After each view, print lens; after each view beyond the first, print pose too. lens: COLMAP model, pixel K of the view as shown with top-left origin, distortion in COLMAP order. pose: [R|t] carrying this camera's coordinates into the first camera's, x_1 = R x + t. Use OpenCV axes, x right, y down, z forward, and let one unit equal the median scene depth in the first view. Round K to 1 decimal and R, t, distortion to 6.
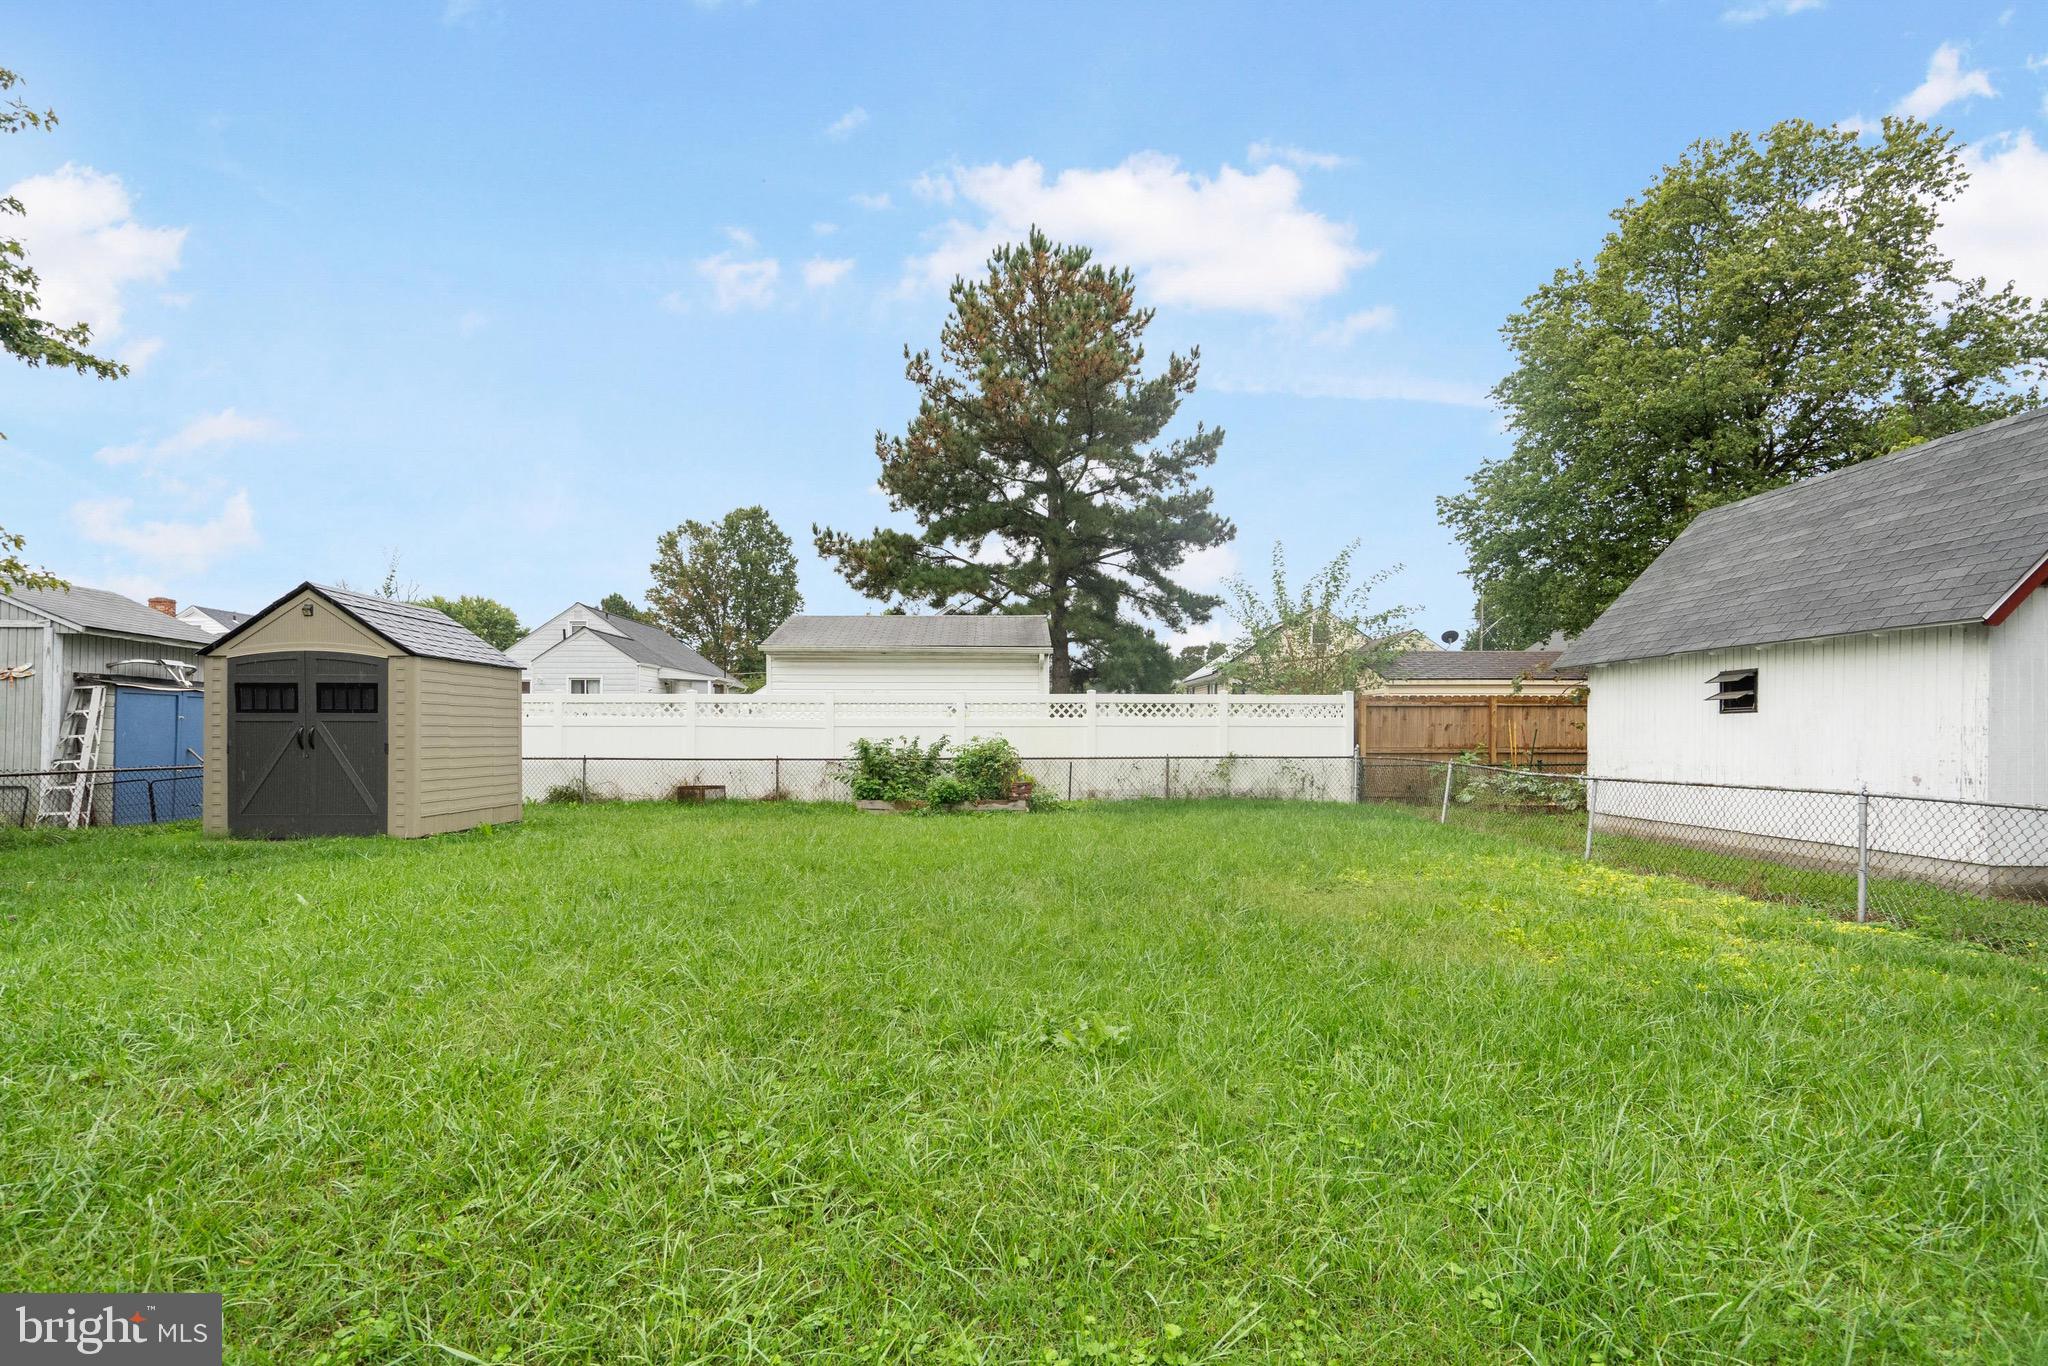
lens RADIAL K [[969.6, 0, 1028.8], [0, 969.6, 729.7], [0, 0, 1]] dist [-0.000545, 0.000083]
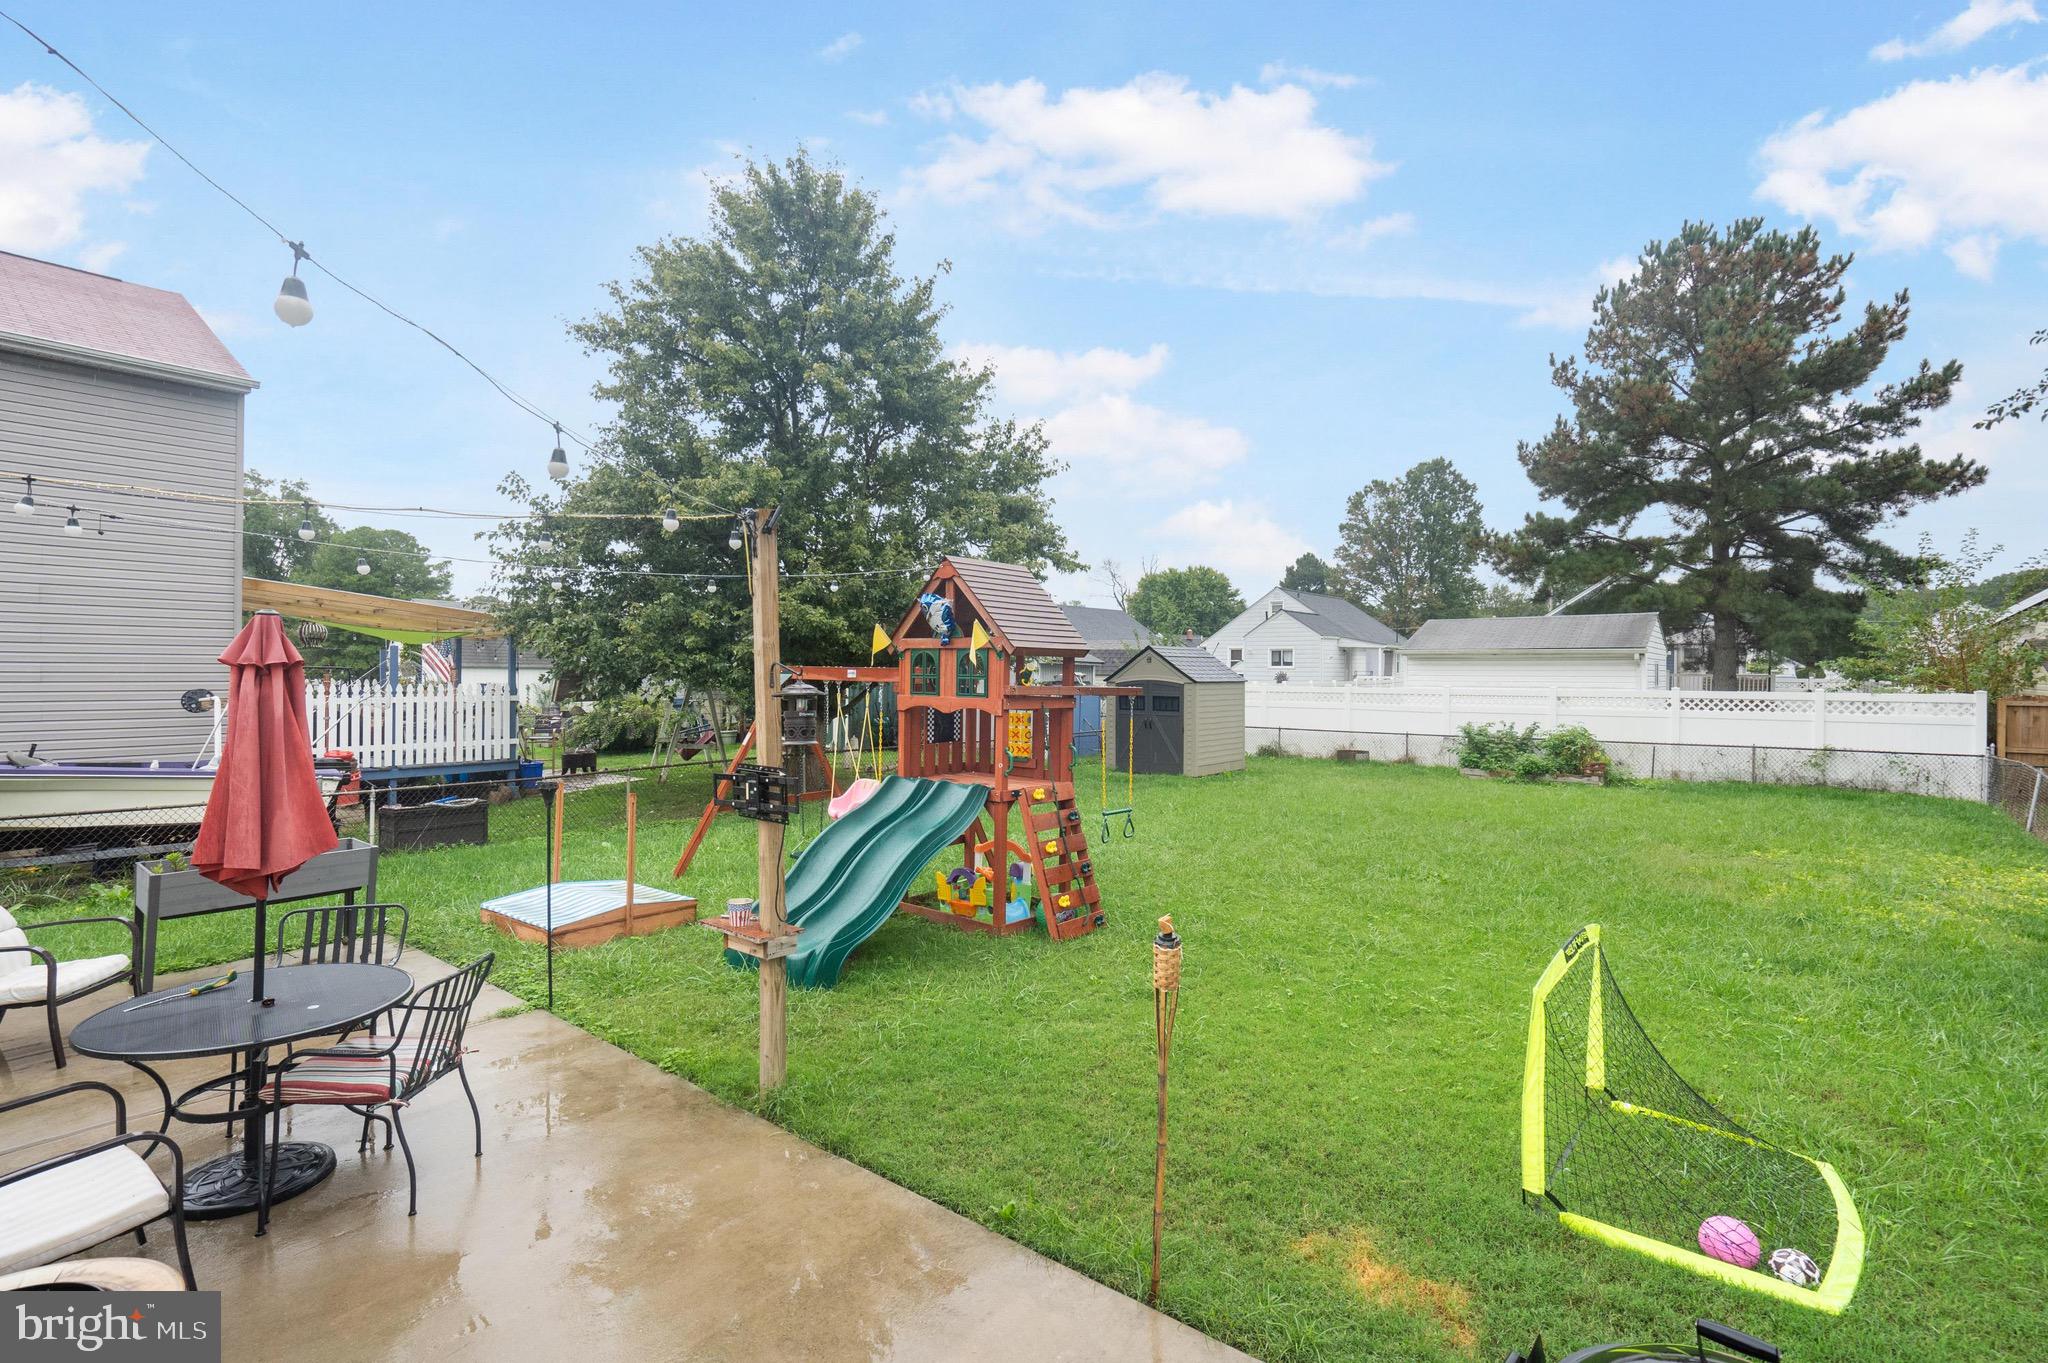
lens RADIAL K [[952.6, 0, 1032.4], [0, 952.6, 678.9], [0, 0, 1]] dist [-0.000550, 0.001107]
pose [[0.773297, 0.007748, -0.633997, 0.109910], [0.000775, 0.999913, 0.013165, -0.037878], [0.634044, -0.010671, 0.773224, -0.233386]]
